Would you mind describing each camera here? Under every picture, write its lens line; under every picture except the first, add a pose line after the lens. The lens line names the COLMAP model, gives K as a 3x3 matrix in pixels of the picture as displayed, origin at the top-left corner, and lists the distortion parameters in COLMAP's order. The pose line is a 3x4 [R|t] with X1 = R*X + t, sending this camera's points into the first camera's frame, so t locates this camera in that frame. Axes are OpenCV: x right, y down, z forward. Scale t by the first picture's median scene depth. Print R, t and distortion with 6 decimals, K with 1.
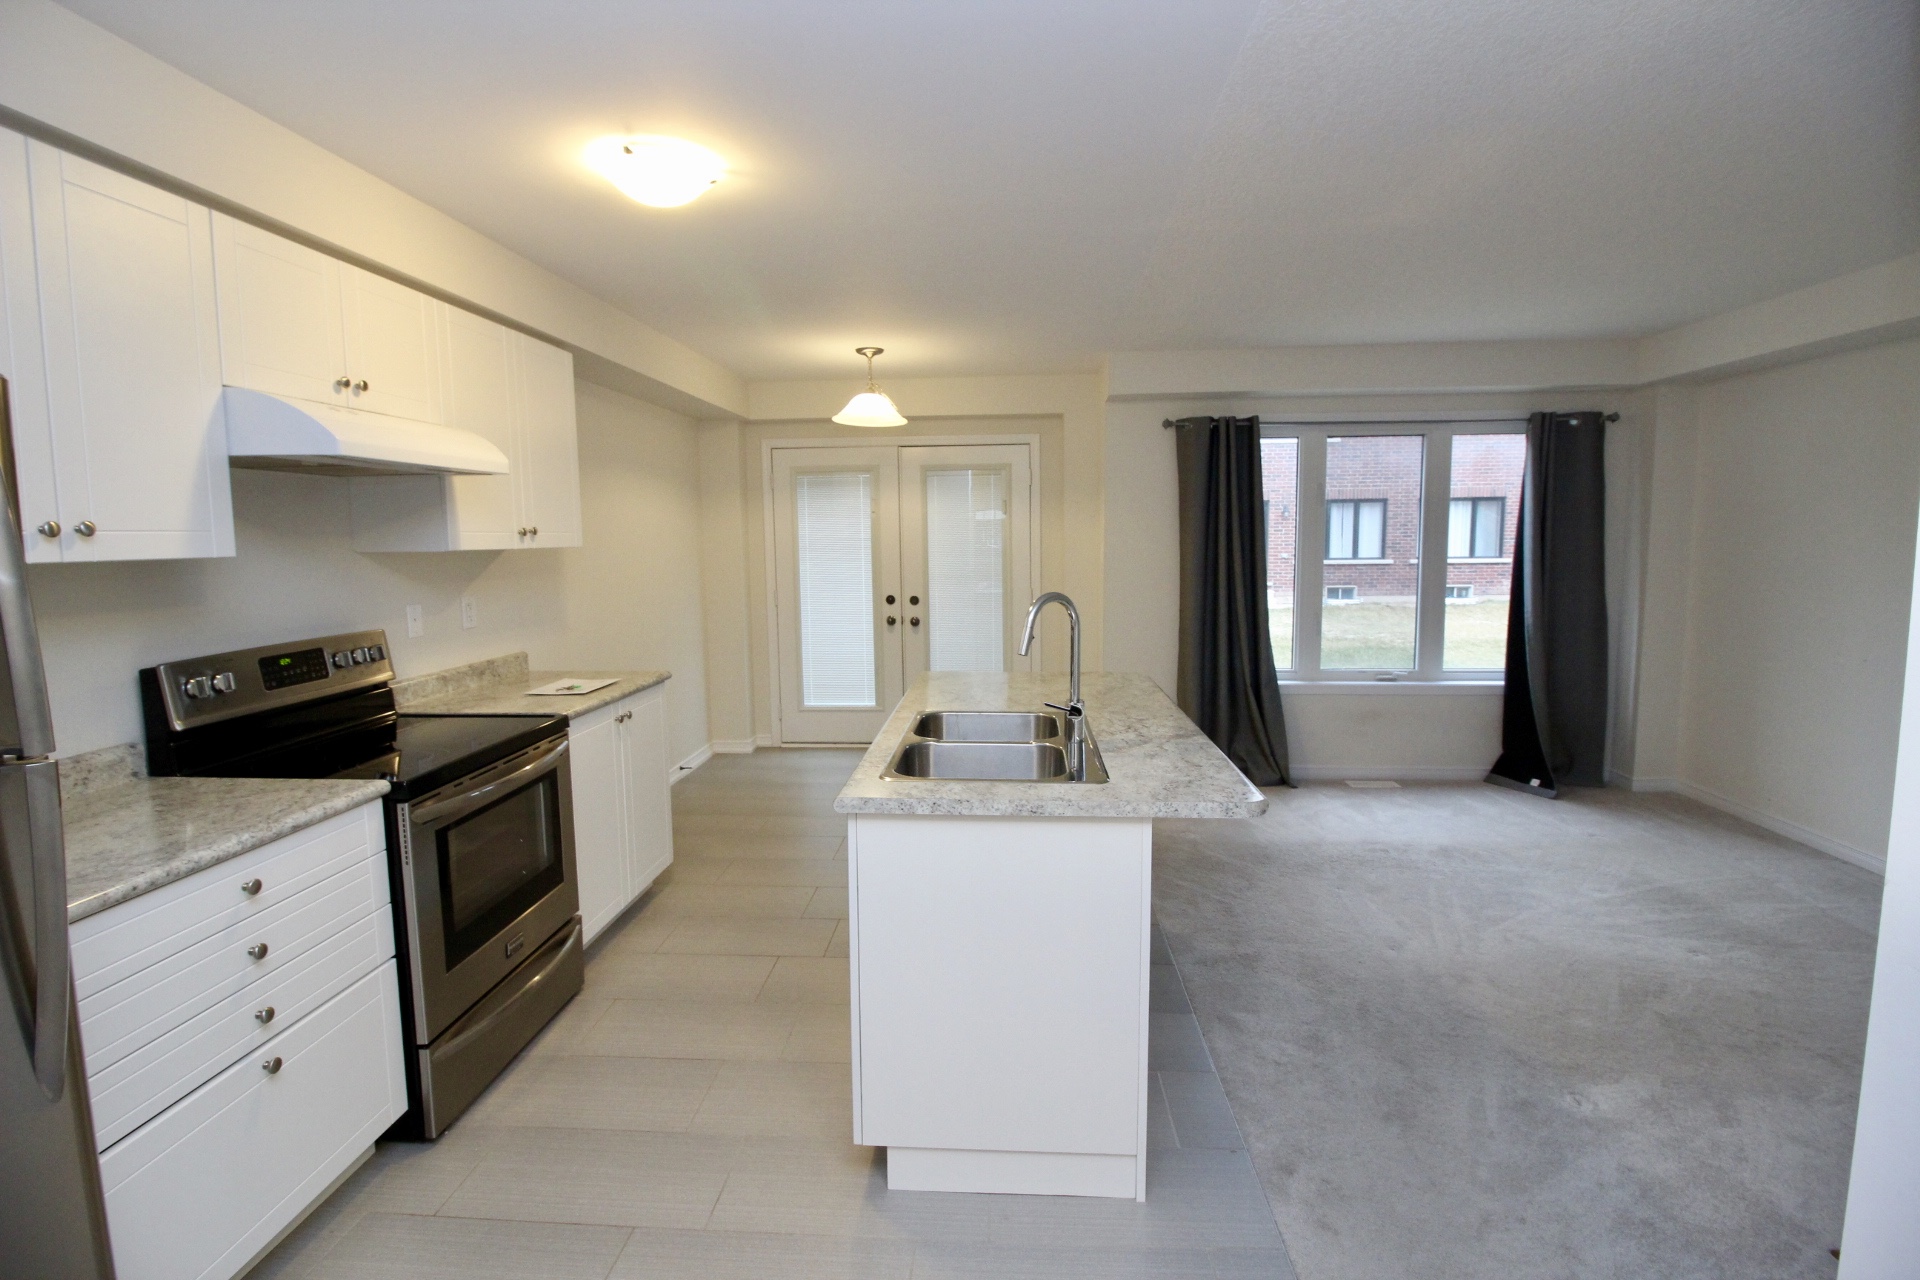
lens RADIAL K [[923.9, 0, 950.1], [0, 923.9, 631.2], [0, 0, 1]] dist [-0.002534, -0.000240]
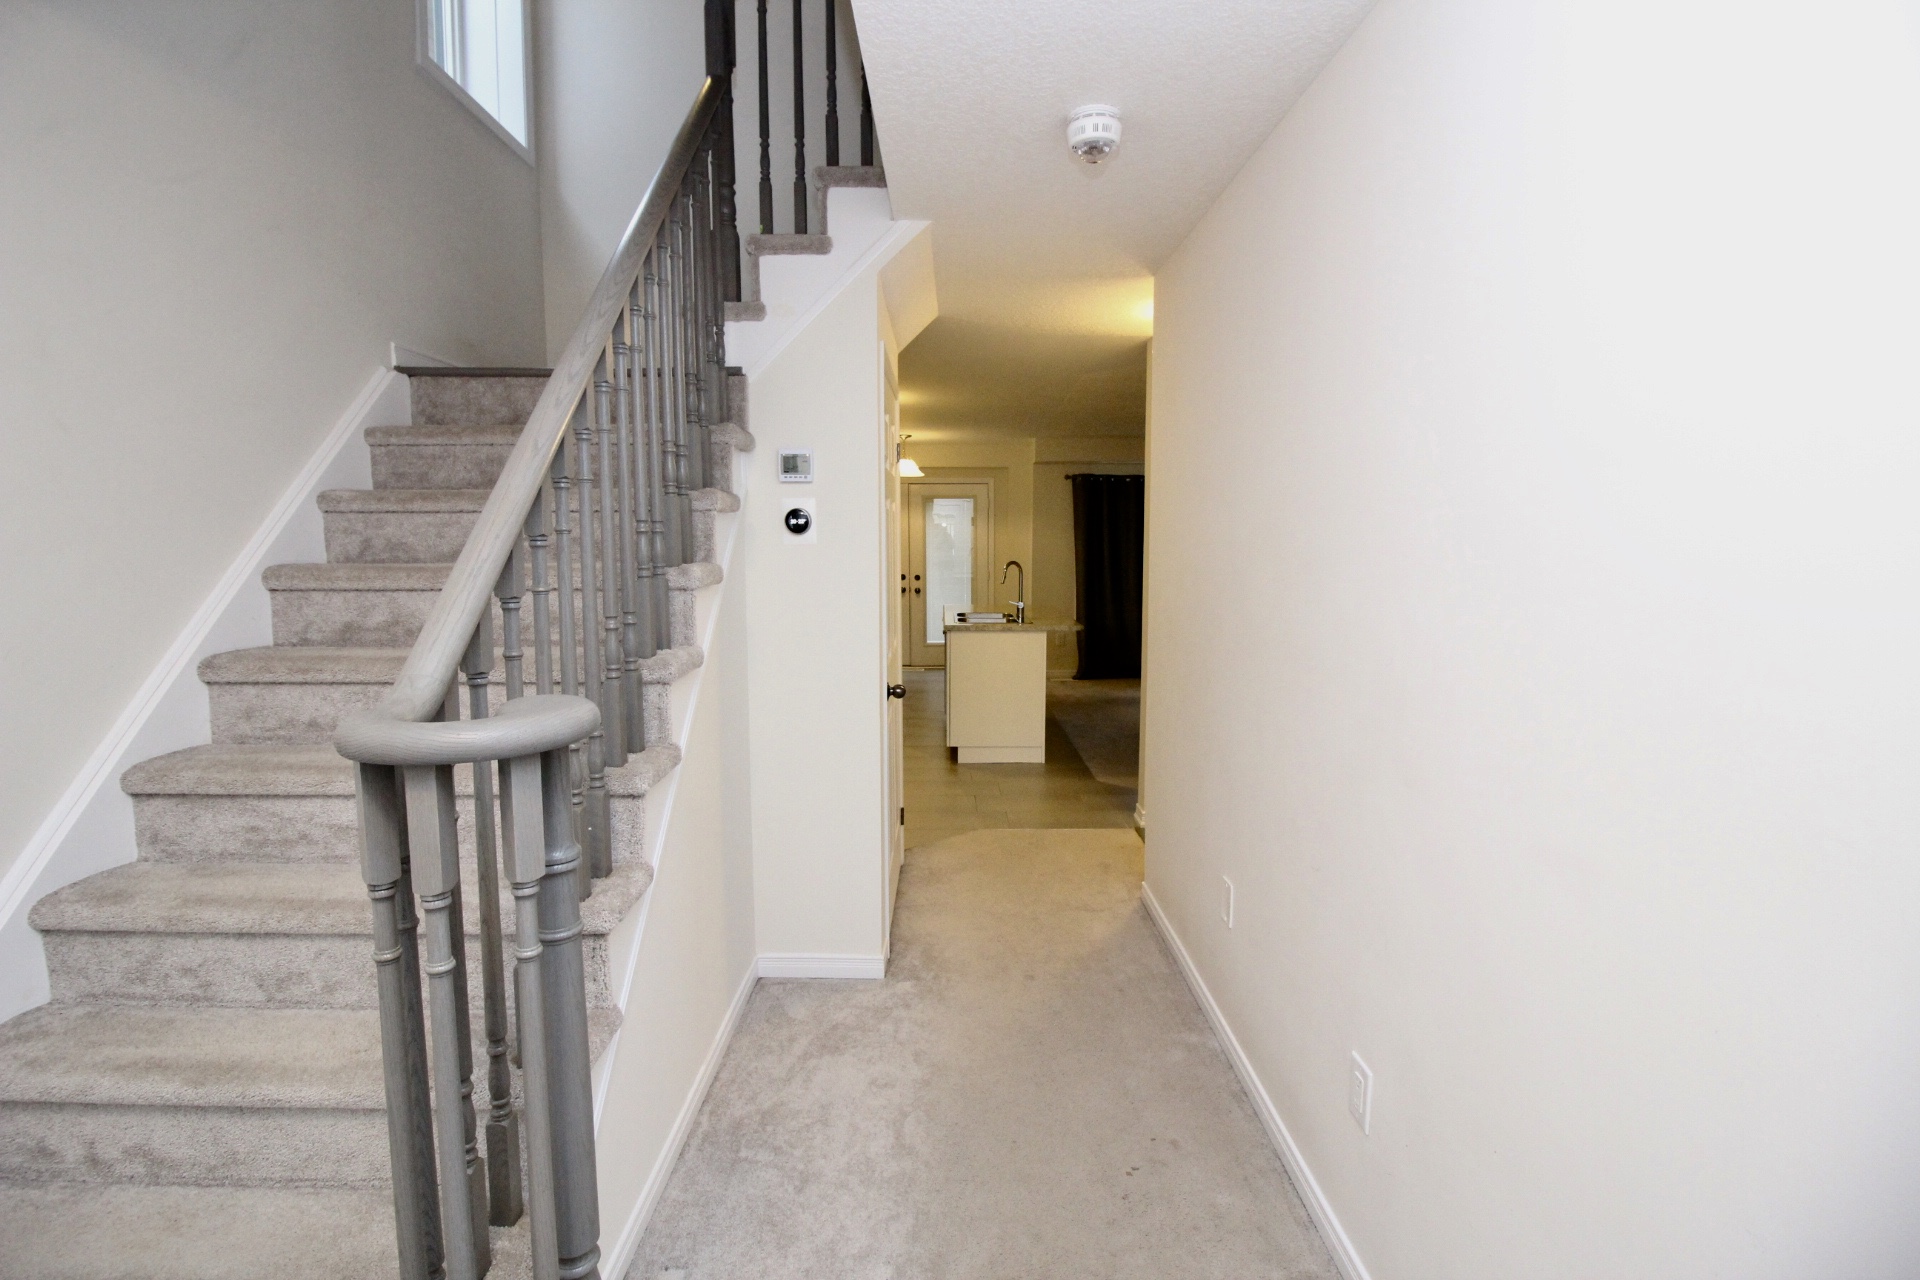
lens RADIAL K [[923.9, 0, 950.1], [0, 923.9, 631.2], [0, 0, 1]] dist [-0.002534, -0.000240]
pose [[0.997589, -0.003133, 0.069332, -0.118680], [0.002953, 0.999992, 0.002694, 0.071189], [-0.069340, -0.002483, 0.997590, -0.779346]]
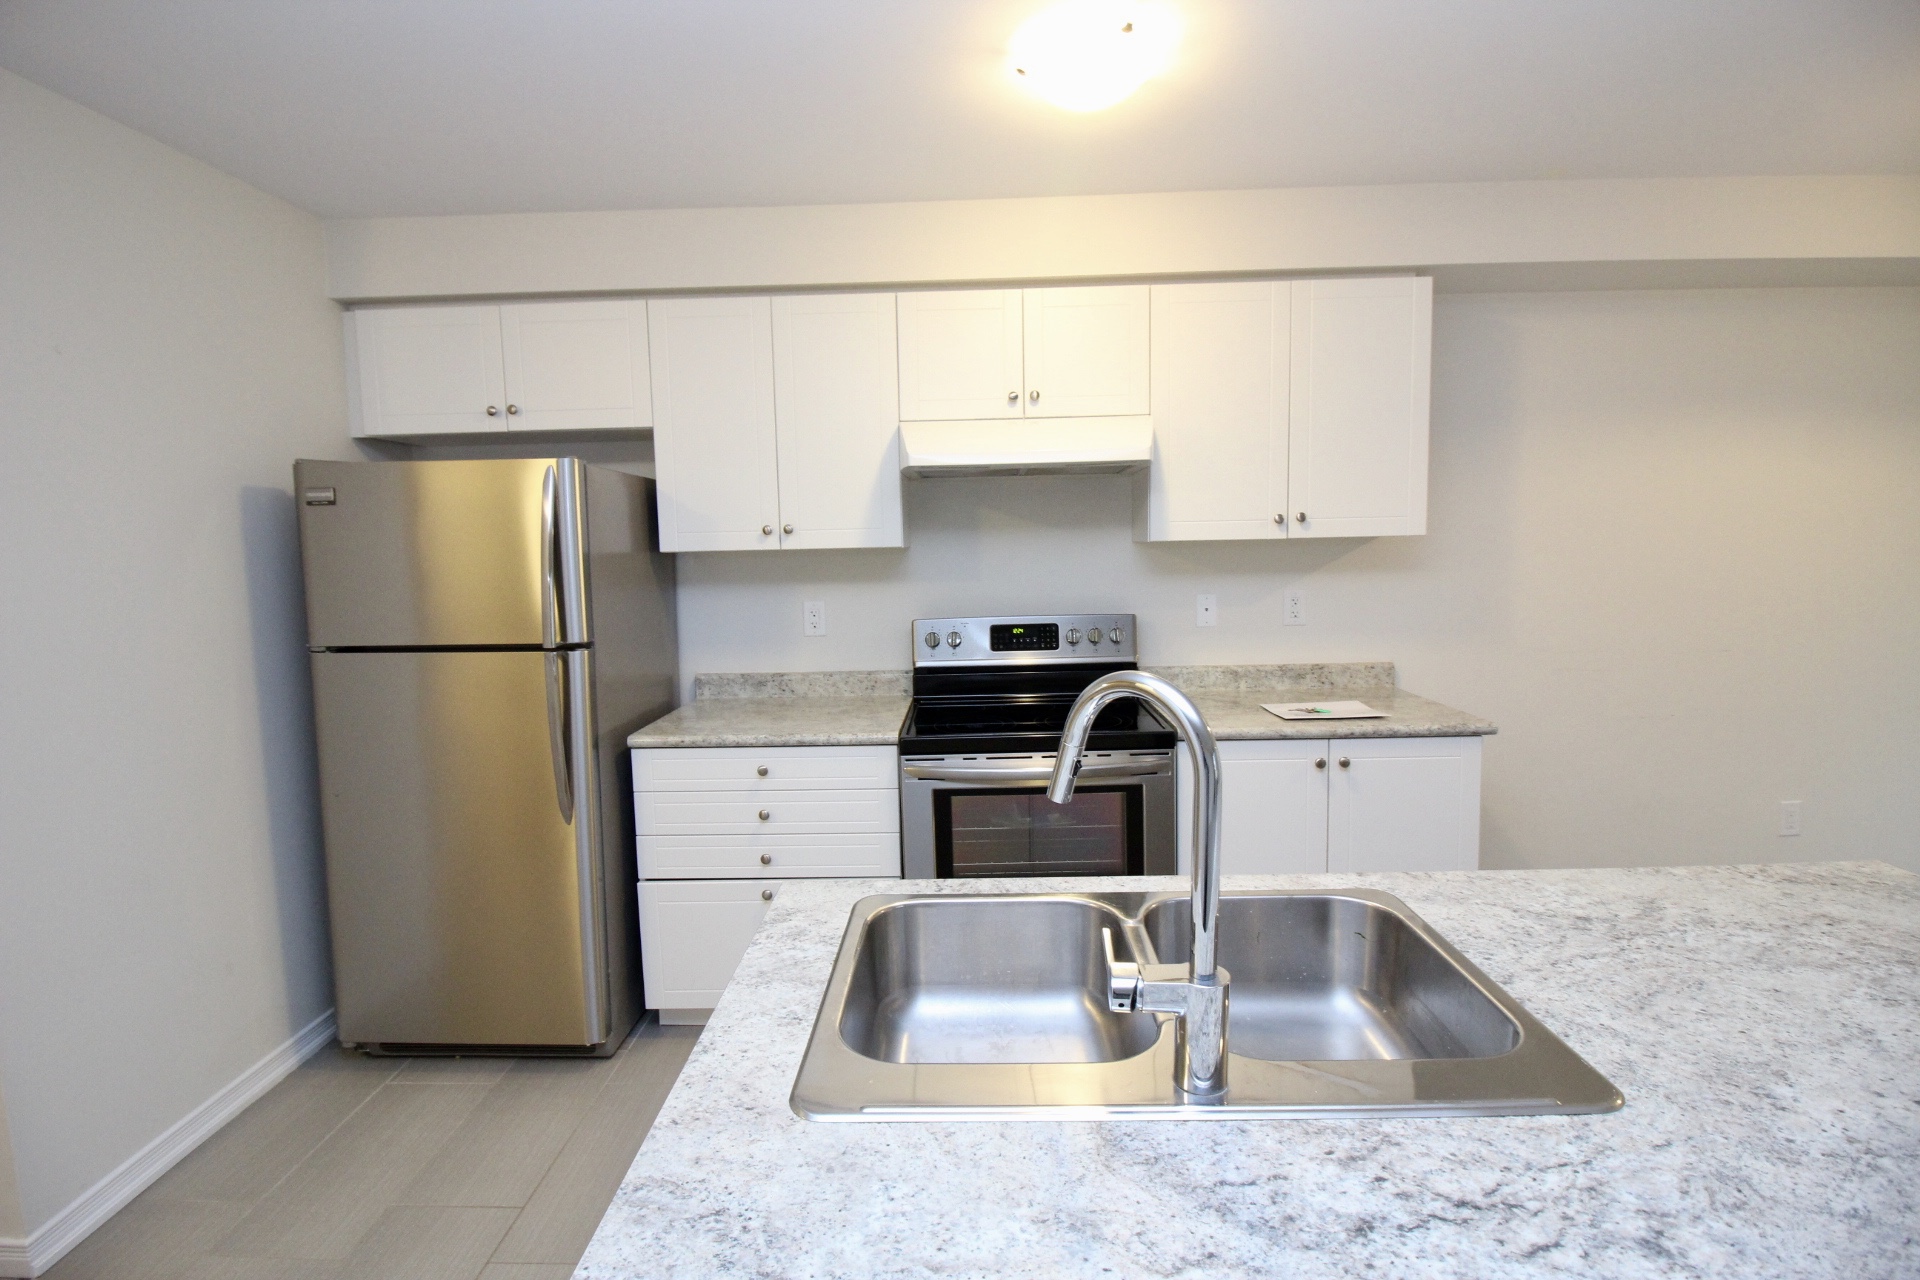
lens RADIAL K [[923.9, 0, 950.1], [0, 923.9, 631.2], [0, 0, 1]] dist [-0.002534, -0.000240]
pose [[0.046329, 0.117535, -0.991987, 0.461815], [-0.084092, 0.989988, 0.113371, -0.091339], [0.995380, 0.078166, 0.055749, 0.790089]]
